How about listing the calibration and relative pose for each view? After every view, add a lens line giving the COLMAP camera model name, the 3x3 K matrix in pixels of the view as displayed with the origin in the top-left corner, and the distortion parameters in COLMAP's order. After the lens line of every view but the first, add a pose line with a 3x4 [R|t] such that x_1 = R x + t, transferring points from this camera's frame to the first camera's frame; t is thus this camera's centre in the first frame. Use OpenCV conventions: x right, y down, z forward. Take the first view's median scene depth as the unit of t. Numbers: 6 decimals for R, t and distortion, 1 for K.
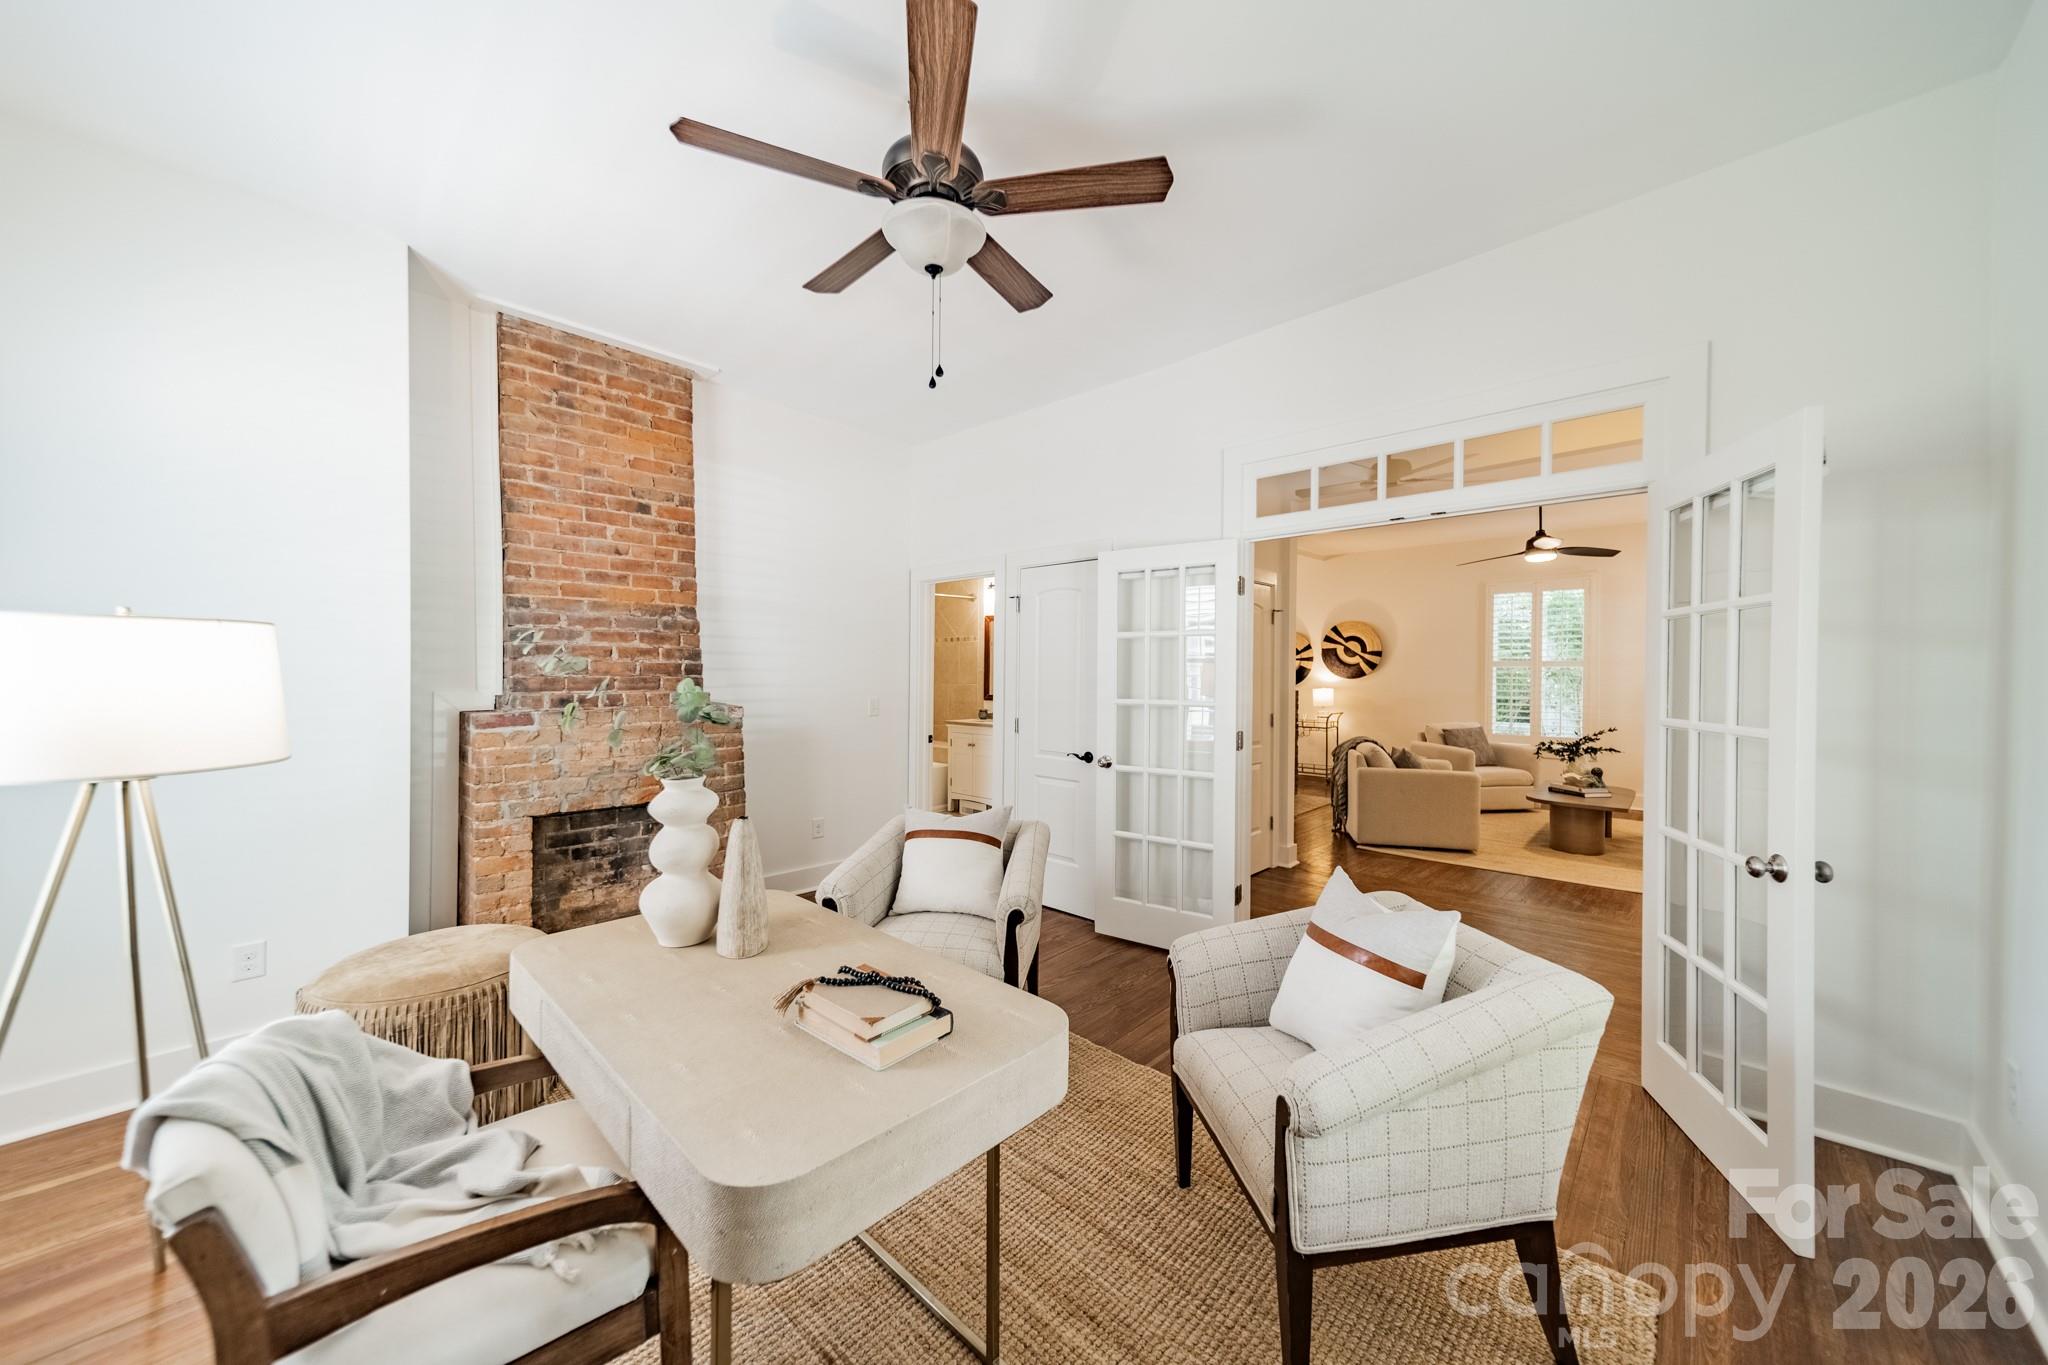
lens RADIAL K [[724.7, 0, 1028.0], [0, 724.7, 675.5], [0, 0, 1]] dist [0.006450, -0.000068]
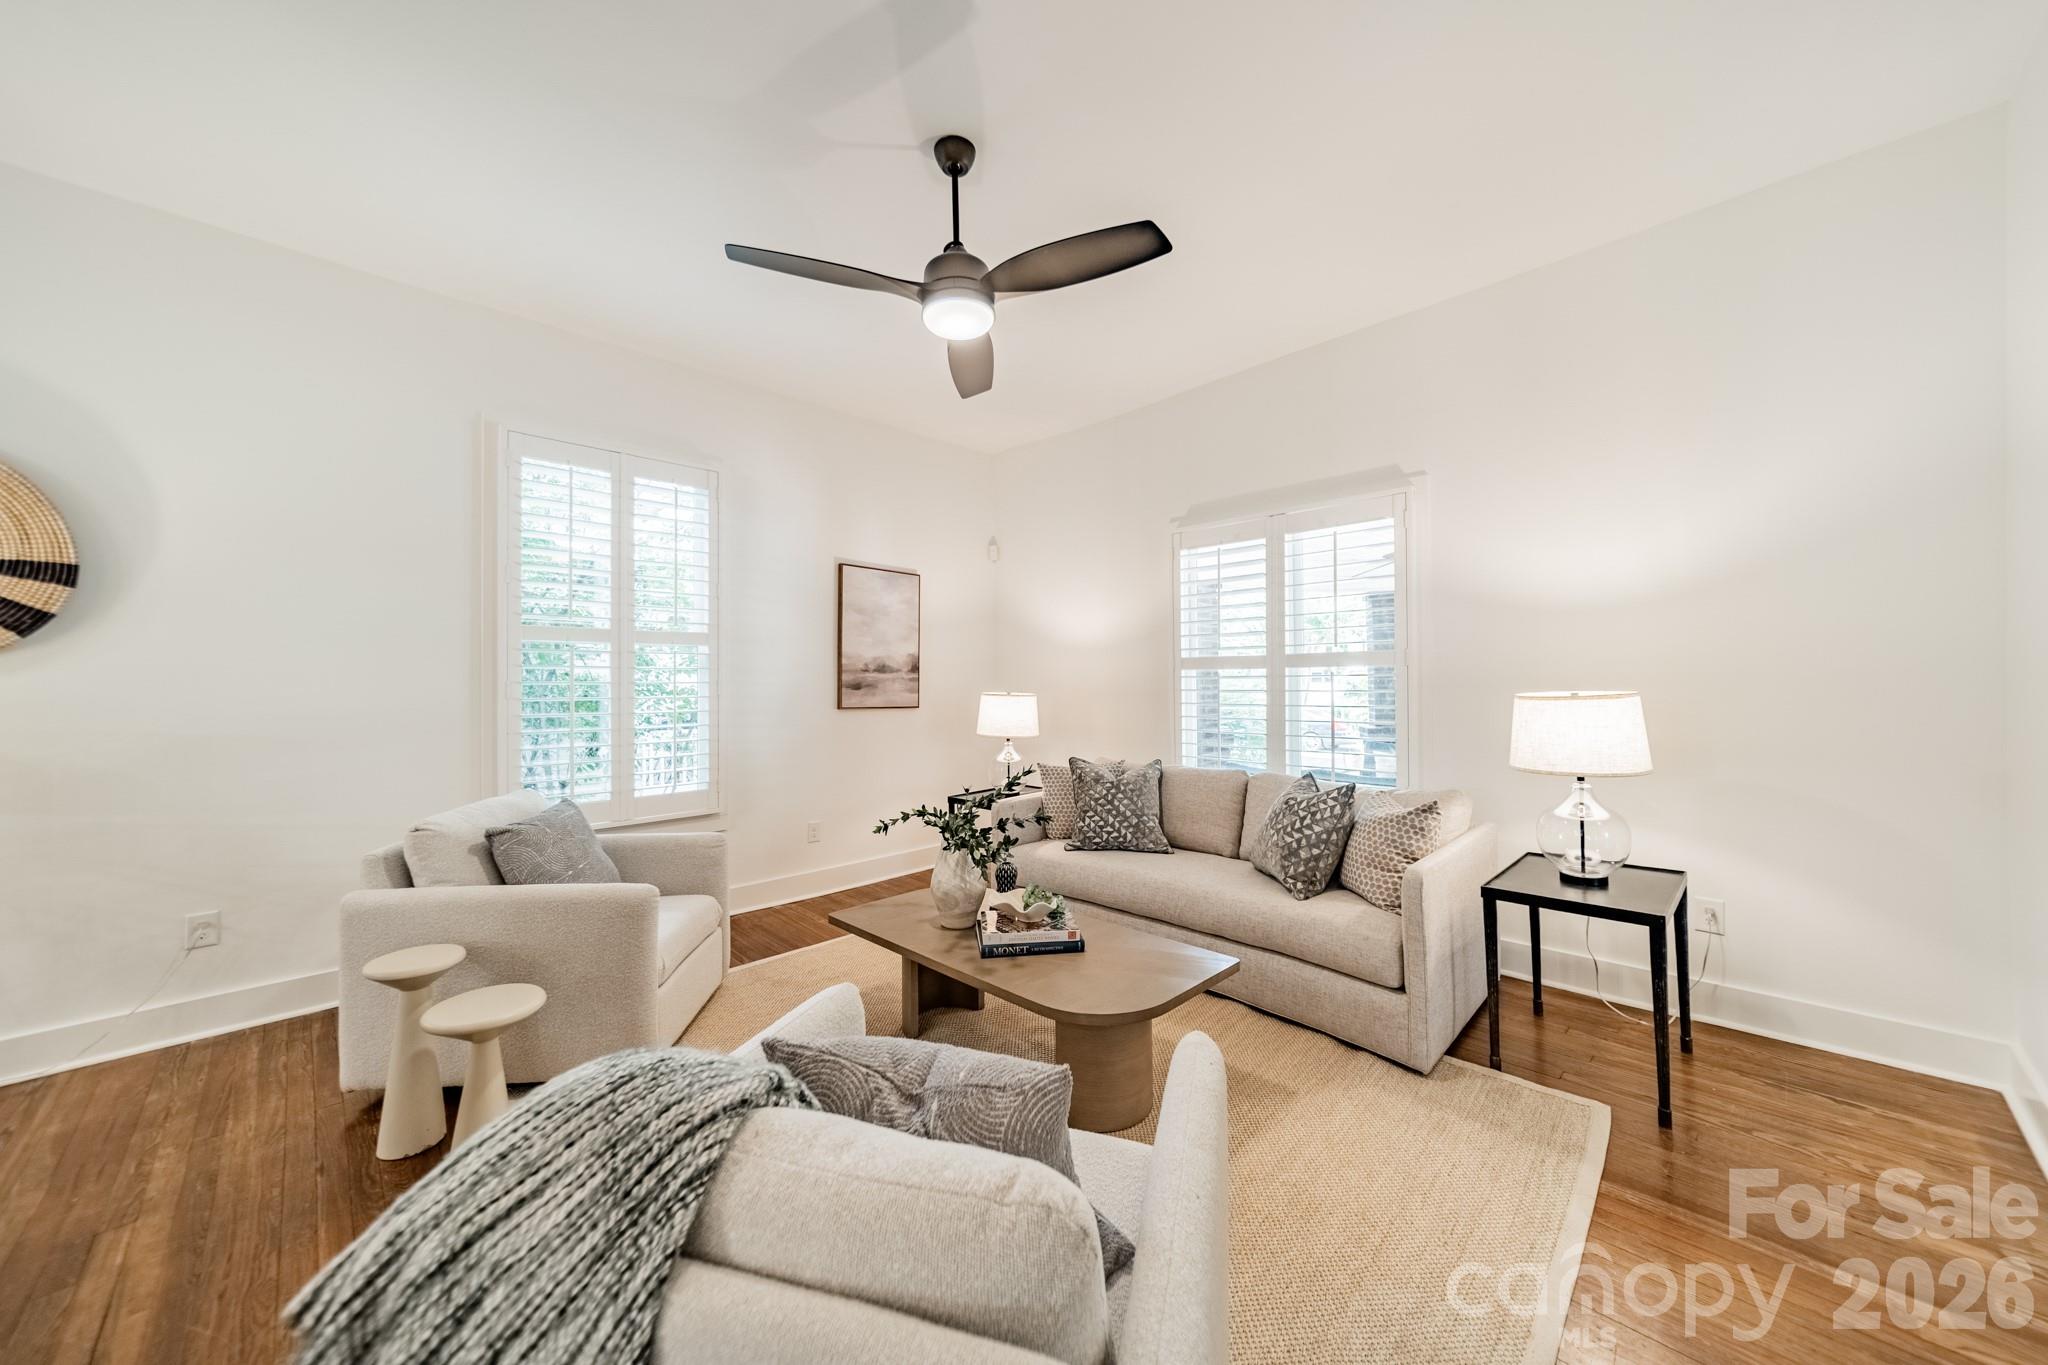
lens RADIAL K [[724.7, 0, 1034.6], [0, 724.7, 681.7], [0, 0, 1]] dist [0.006450, -0.000068]
pose [[0.033369, -0.005527, 0.999428, 0.346666], [0.010767, 0.999929, 0.005170, 0.016034], [-0.999385, 0.010588, 0.033427, 0.955358]]
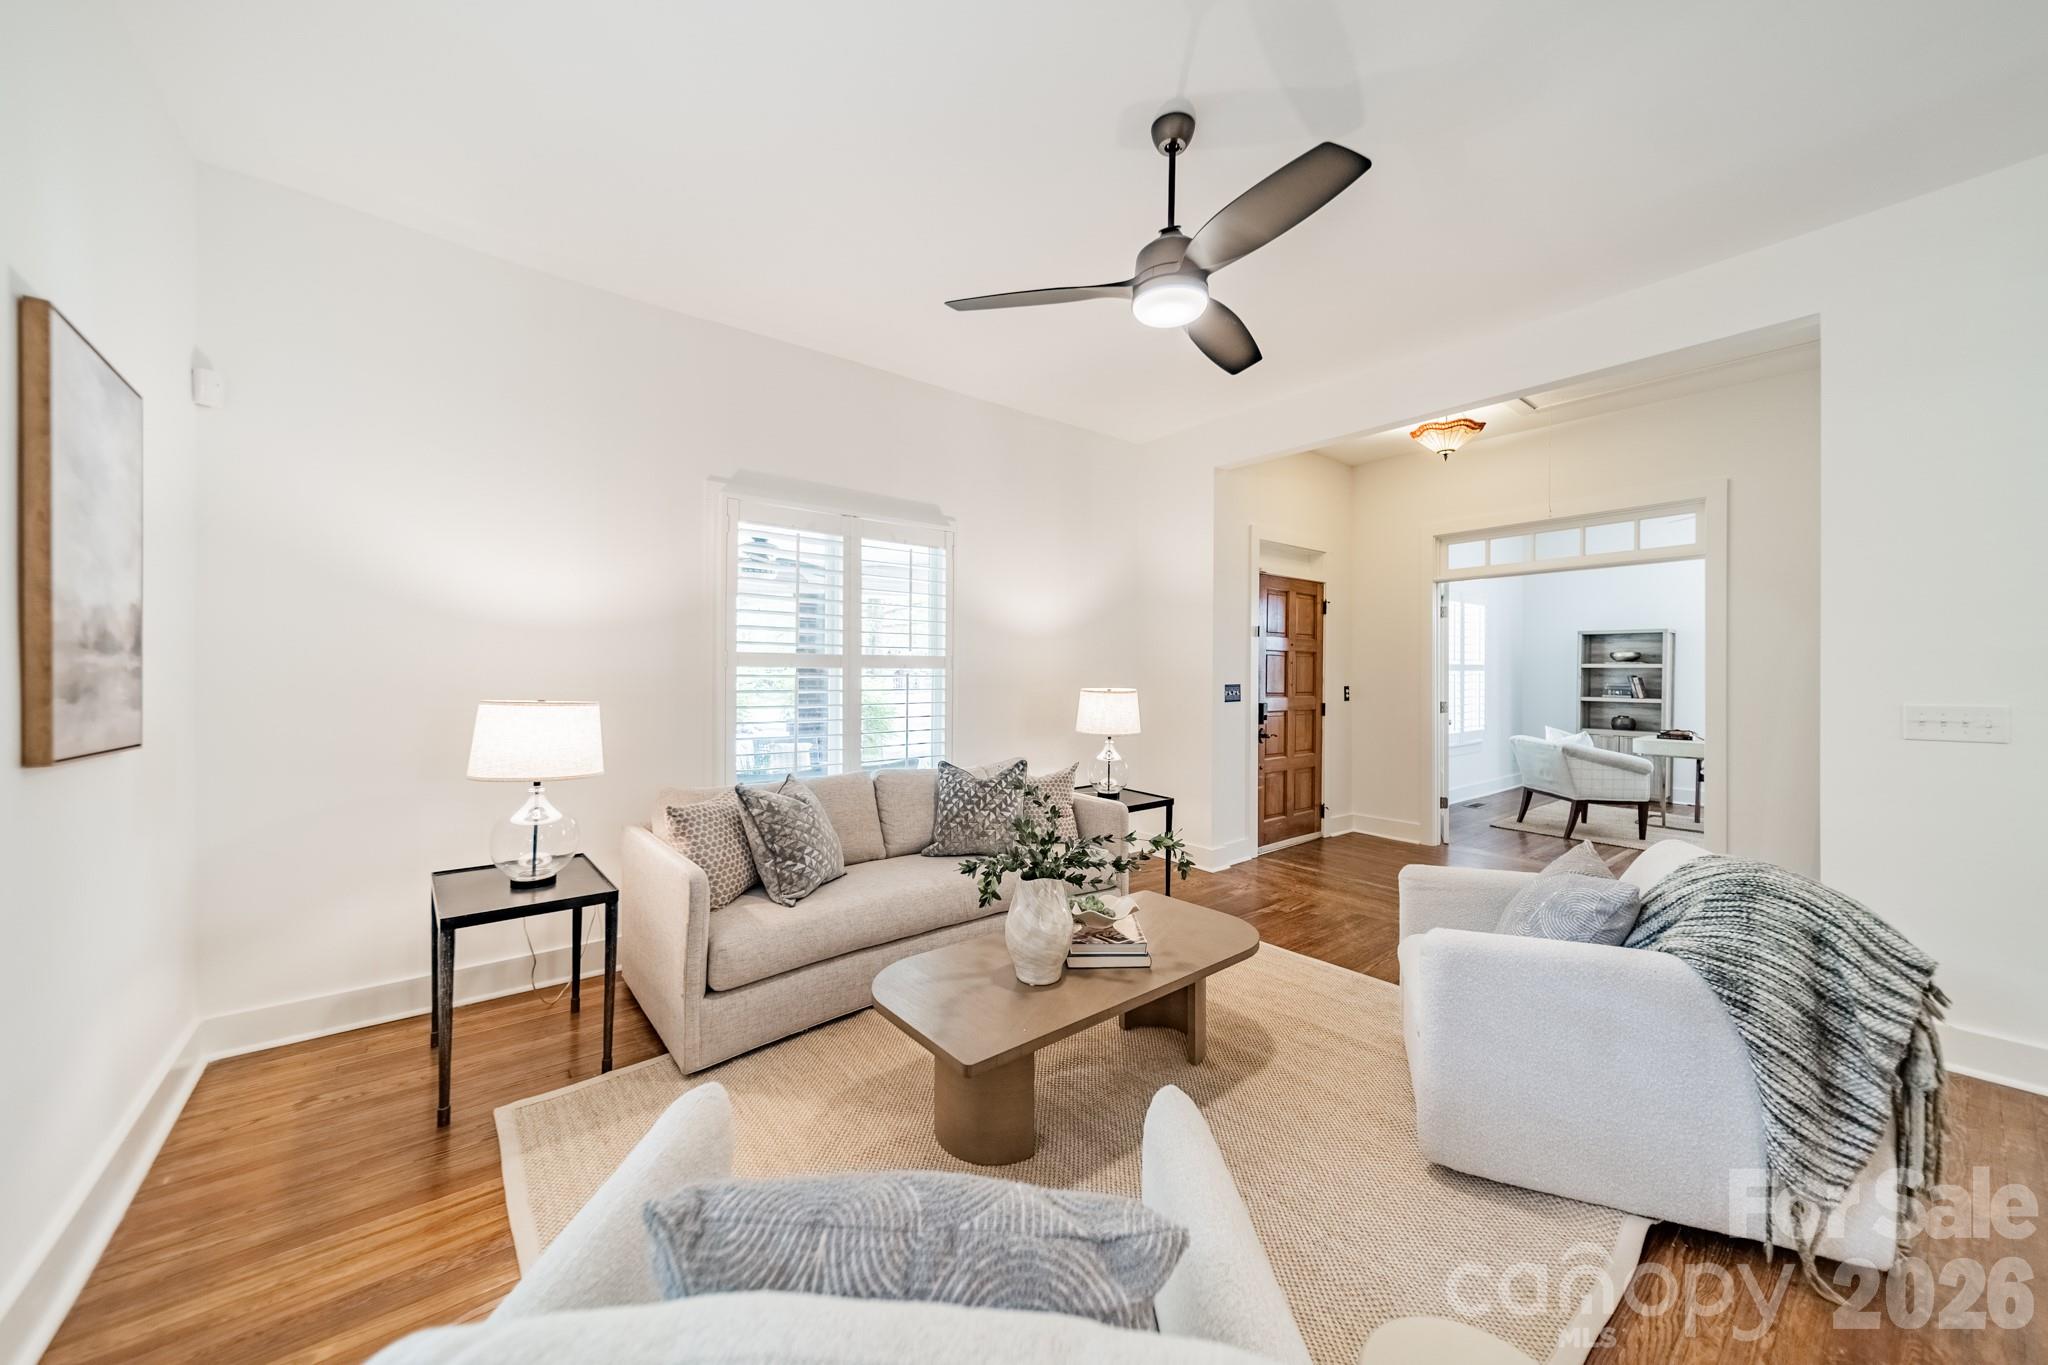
lens RADIAL K [[724.7, 0, 1046.9], [0, 724.7, 677.4], [0, 0, 1]] dist [0.006450, -0.000068]
pose [[-0.993068, -0.004910, 0.117438, 0.722794], [-0.005492, 0.999974, -0.004627, 0.019606], [-0.117412, -0.005240, -0.993069, 1.358480]]
